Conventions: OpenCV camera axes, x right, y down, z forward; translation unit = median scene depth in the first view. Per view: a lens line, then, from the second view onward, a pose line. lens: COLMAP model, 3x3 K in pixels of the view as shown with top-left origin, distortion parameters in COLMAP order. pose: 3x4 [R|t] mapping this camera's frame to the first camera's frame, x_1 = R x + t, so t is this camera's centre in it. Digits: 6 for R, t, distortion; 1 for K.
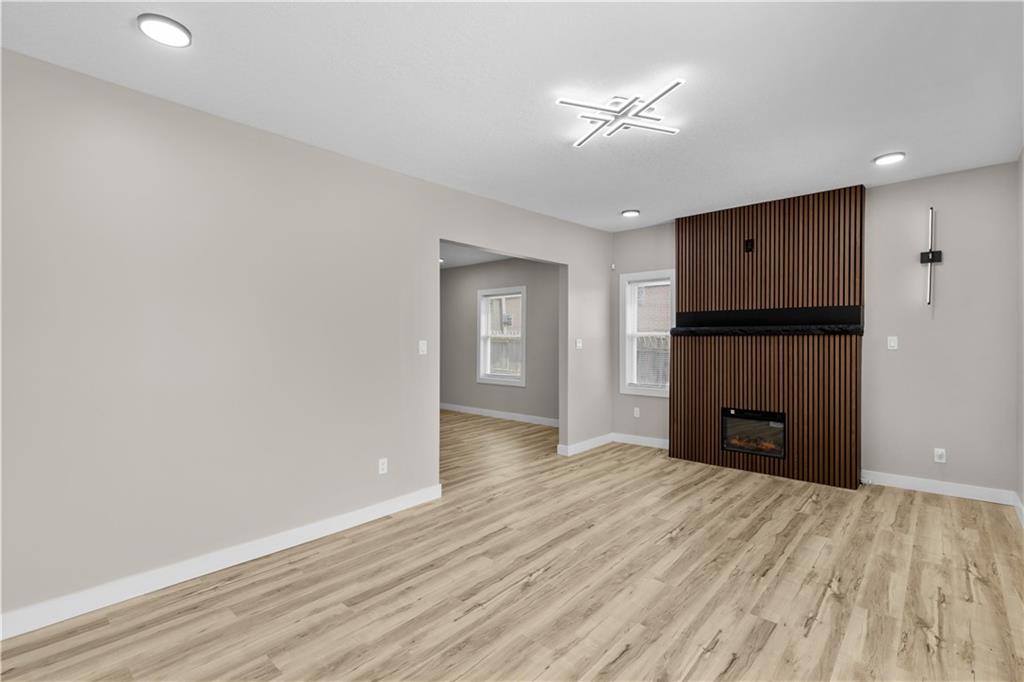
lens RADIAL K [[466.7, 0, 500.7], [0, 466.7, 342.3], [0, 0, 1]] dist [0.008269, -0.001142]
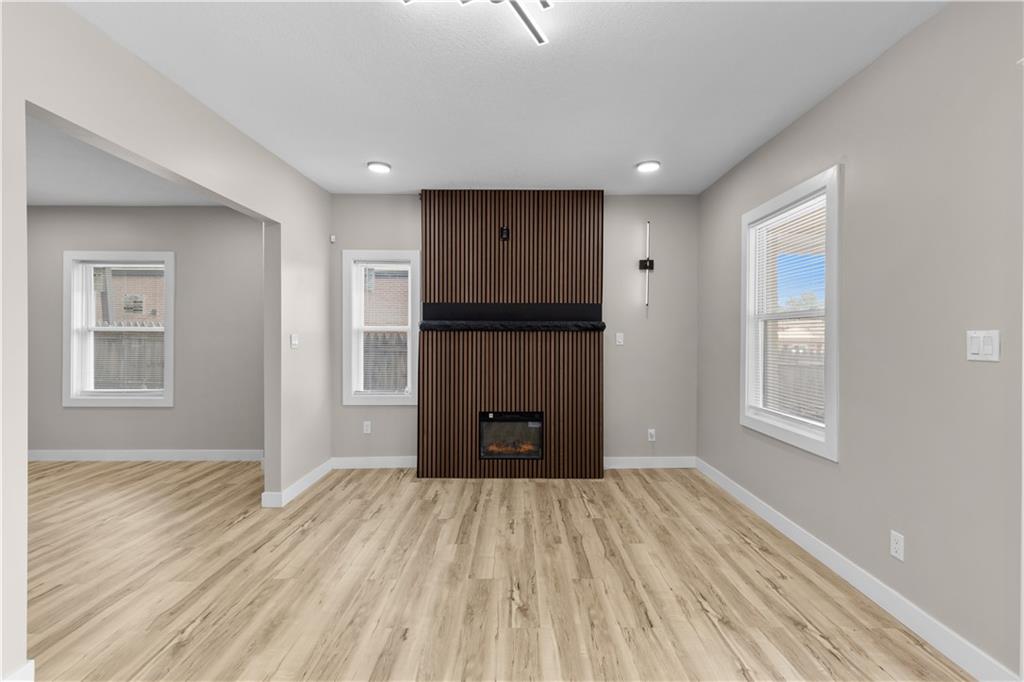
lens RADIAL K [[466.7, 0, 515.0], [0, 466.7, 340.5], [0, 0, 1]] dist [0.008269, -0.001142]
pose [[0.719852, -0.002711, 0.694122, -0.101052], [0.000542, 0.999994, 0.003343, 0.001083], [-0.694127, -0.002030, 0.719849, 0.342701]]
